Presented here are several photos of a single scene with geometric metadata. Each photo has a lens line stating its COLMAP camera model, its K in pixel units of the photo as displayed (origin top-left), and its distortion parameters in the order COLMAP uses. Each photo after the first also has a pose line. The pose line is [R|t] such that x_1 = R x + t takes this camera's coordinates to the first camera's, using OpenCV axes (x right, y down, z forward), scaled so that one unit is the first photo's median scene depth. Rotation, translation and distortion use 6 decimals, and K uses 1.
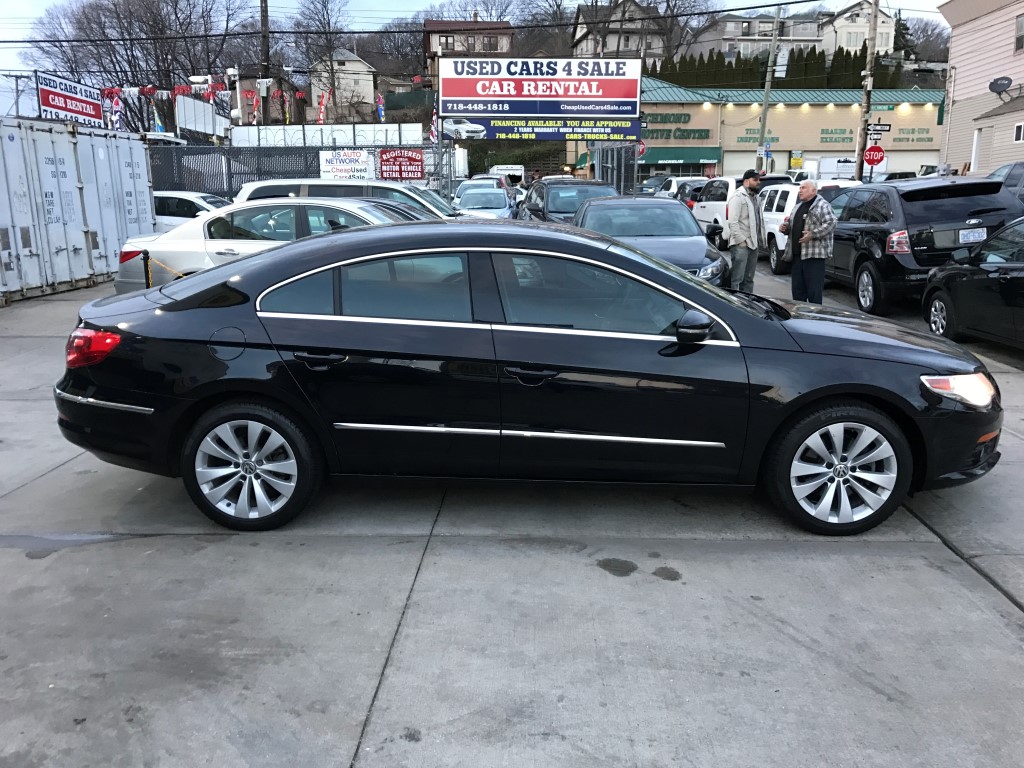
lens RADIAL K [[843.9, 0, 507.0], [0, 843.9, 385.2], [0, 0, 1]] dist [0.013806, -0.007665]
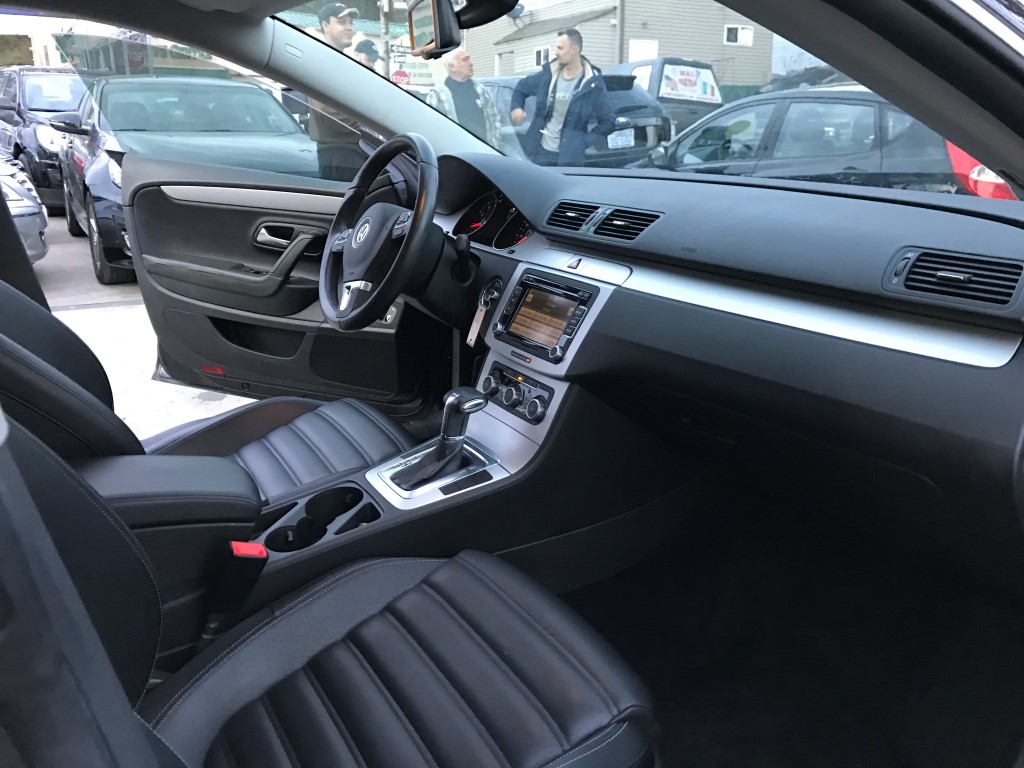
lens RADIAL K [[843.9, 0, 506.1], [0, 843.9, 385.0], [0, 0, 1]] dist [0.013806, -0.007665]
pose [[0.850947, -0.141040, 0.505962, 0.021117], [0.106222, 0.989580, 0.097202, -0.098289], [-0.514399, -0.028970, 0.857061, 1.081818]]
